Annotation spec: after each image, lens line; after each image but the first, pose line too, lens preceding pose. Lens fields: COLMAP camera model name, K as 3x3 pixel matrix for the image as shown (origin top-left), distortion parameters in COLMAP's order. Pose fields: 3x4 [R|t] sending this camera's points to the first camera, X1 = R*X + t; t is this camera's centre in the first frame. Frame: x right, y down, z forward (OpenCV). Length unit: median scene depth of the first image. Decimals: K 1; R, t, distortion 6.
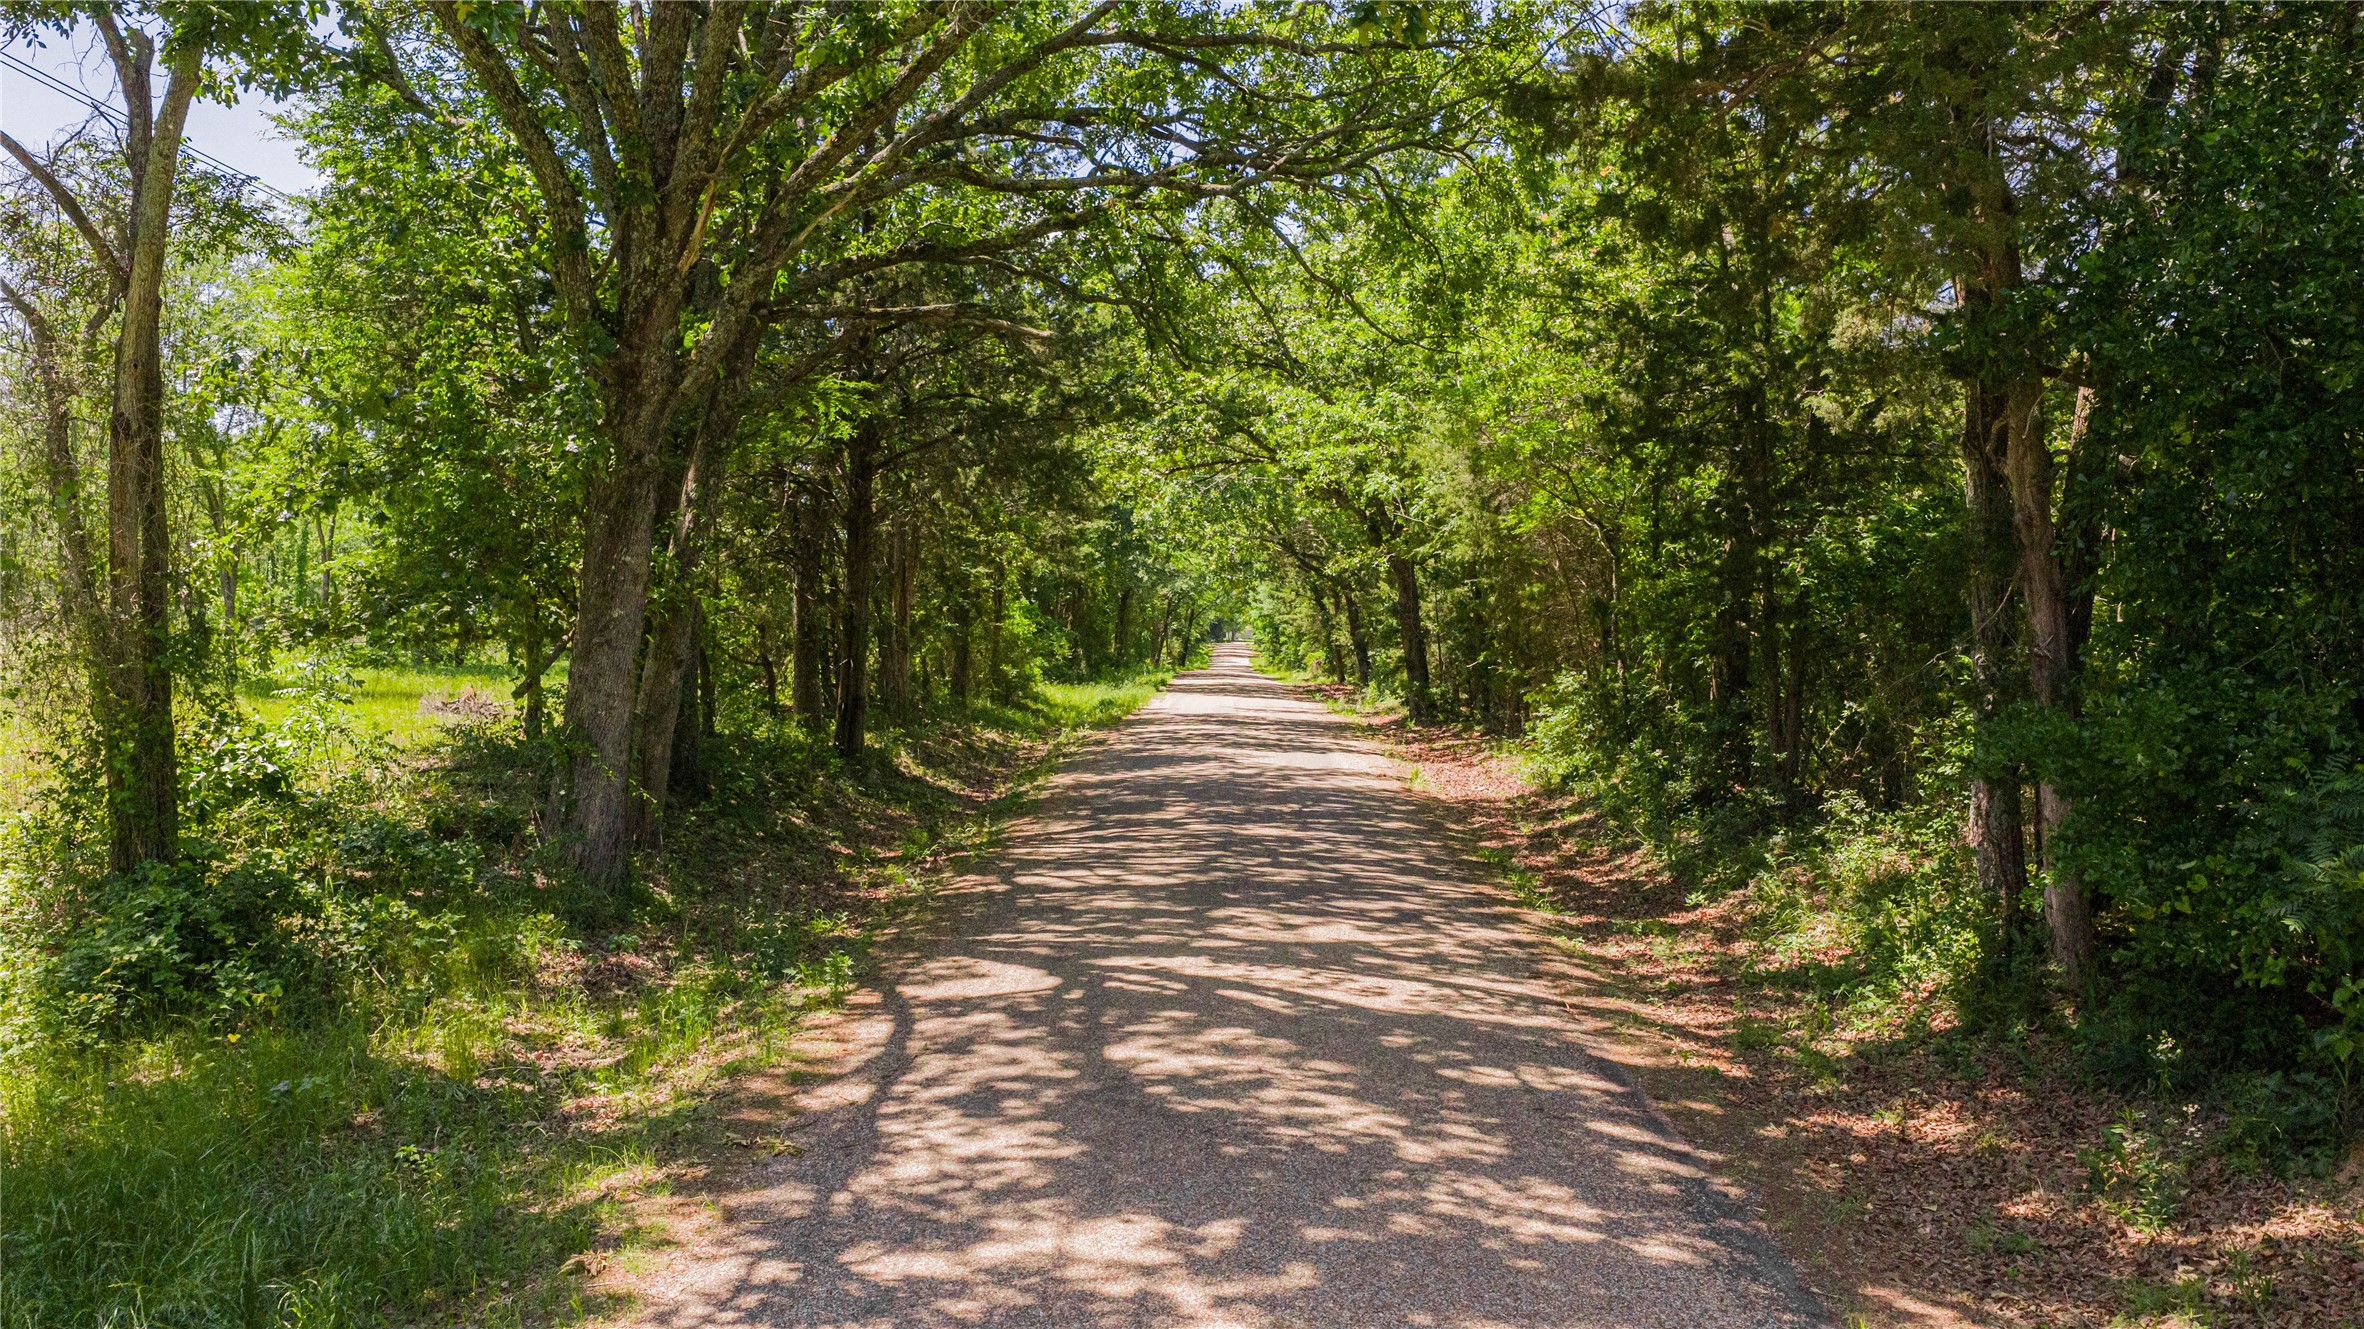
lens RADIAL K [[1952.1, 0, 1175.4], [0, 1952.1, 668.9], [0, 0, 1]] dist [0.025747, -0.065855]
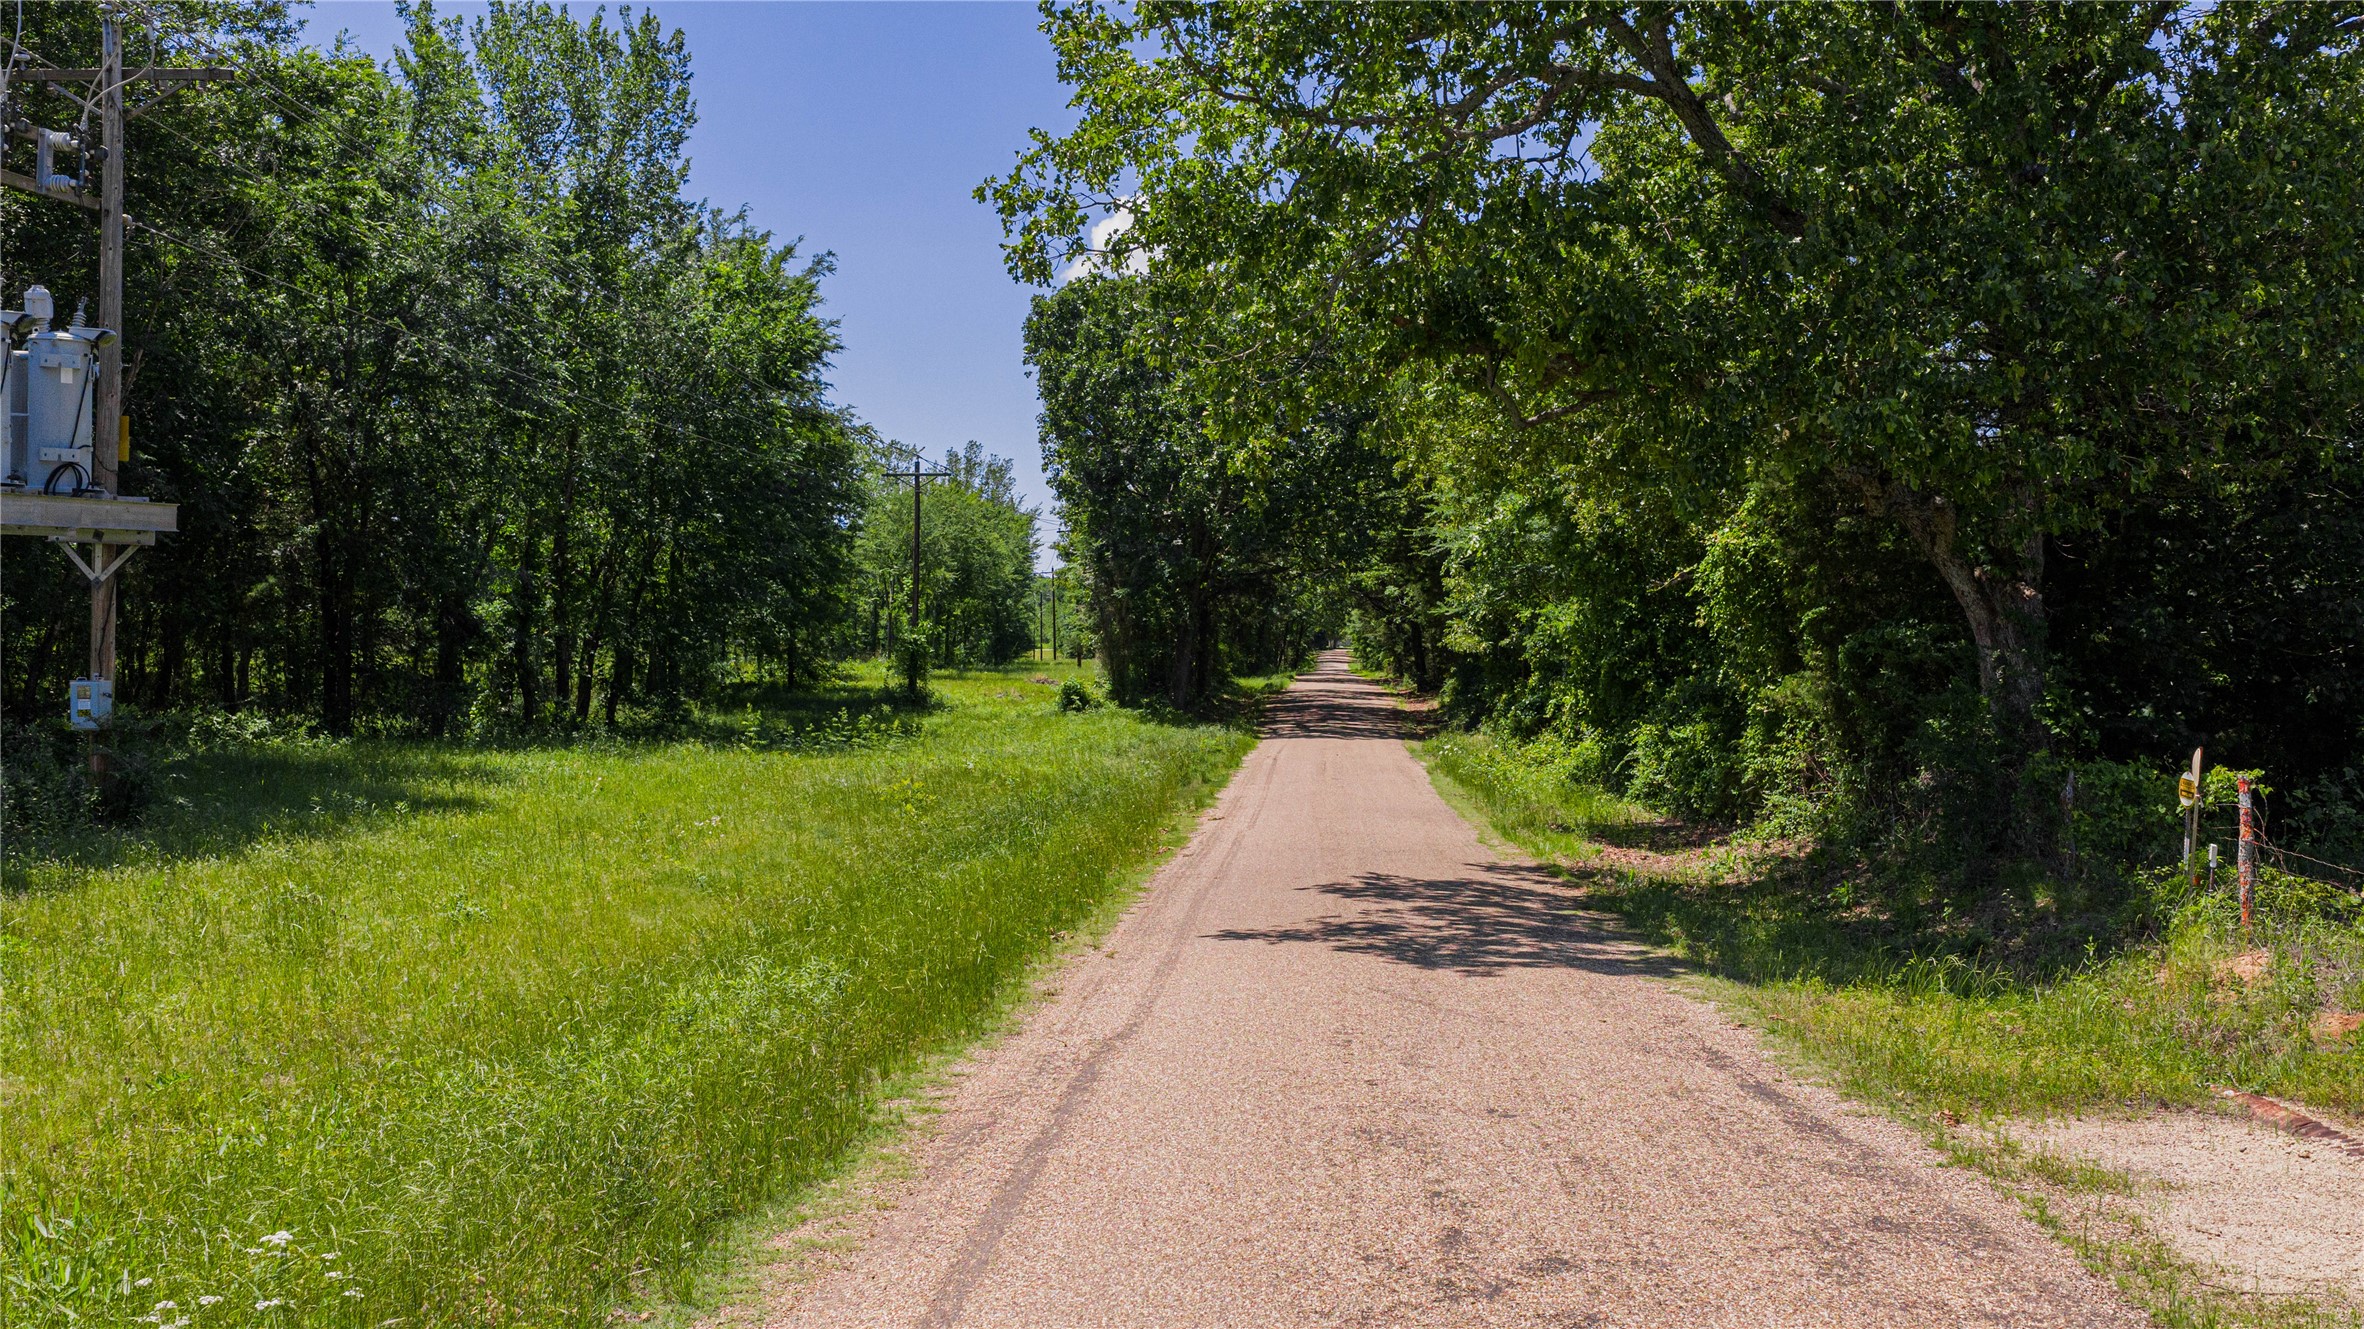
lens RADIAL K [[1952.1, 0, 1175.4], [0, 1952.1, 668.9], [0, 0, 1]] dist [0.025747, -0.065855]
pose [[0.998613, -0.003460, -0.052537, -0.009305], [0.003290, 0.999989, -0.003334, 0.002900], [0.052548, 0.003157, 0.998613, -0.371356]]
